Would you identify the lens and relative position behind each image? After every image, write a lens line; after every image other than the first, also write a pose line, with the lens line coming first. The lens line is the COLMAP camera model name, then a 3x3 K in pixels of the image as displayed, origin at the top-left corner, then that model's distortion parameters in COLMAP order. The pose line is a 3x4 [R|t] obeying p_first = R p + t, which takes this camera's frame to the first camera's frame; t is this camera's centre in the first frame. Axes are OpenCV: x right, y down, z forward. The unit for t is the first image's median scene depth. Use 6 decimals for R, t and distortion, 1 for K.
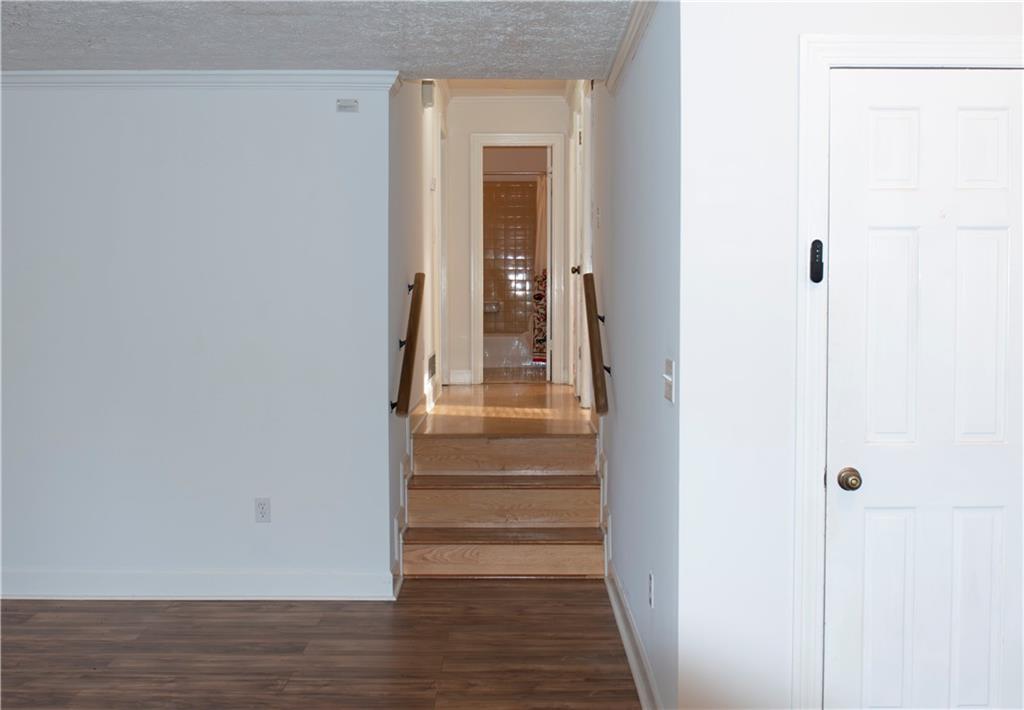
lens RADIAL K [[1106.1, 0, 512.0], [0, 1106.1, 355.0], [0, 0, 1]] dist [-0.013305, -0.046395]
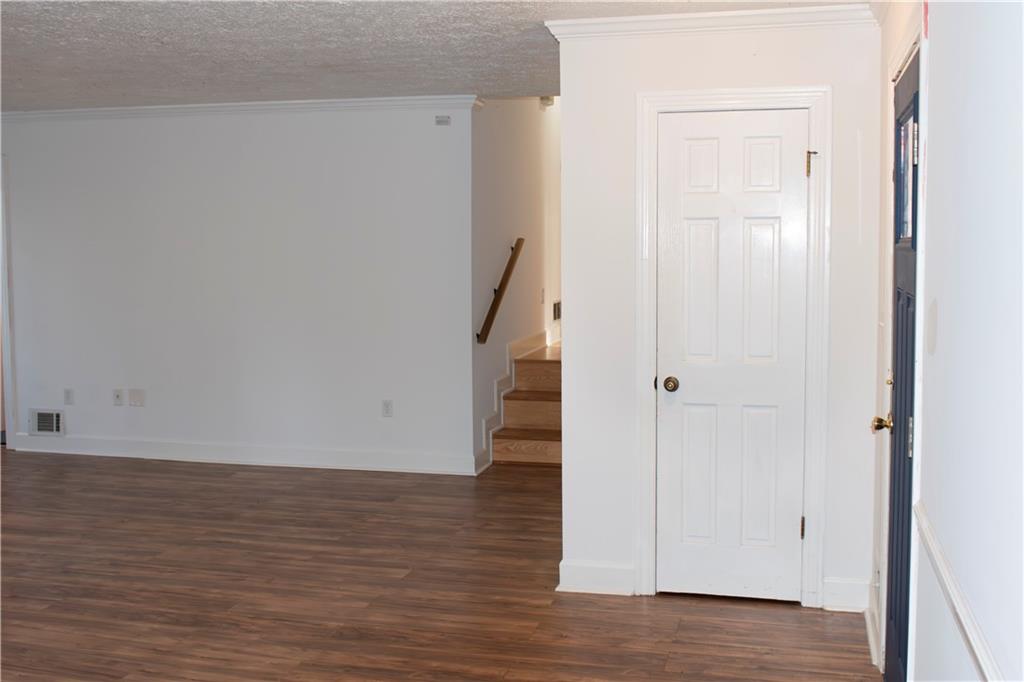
lens RADIAL K [[1076.1, 0, 564.2], [0, 1076.1, 343.7], [0, 0, 1]] dist [-0.013923, -0.022556]
pose [[0.974780, 0.017971, -0.222442, 0.306921], [-0.008951, 0.999099, 0.041488, -0.002044], [0.222987, -0.038451, 0.974063, -0.297437]]
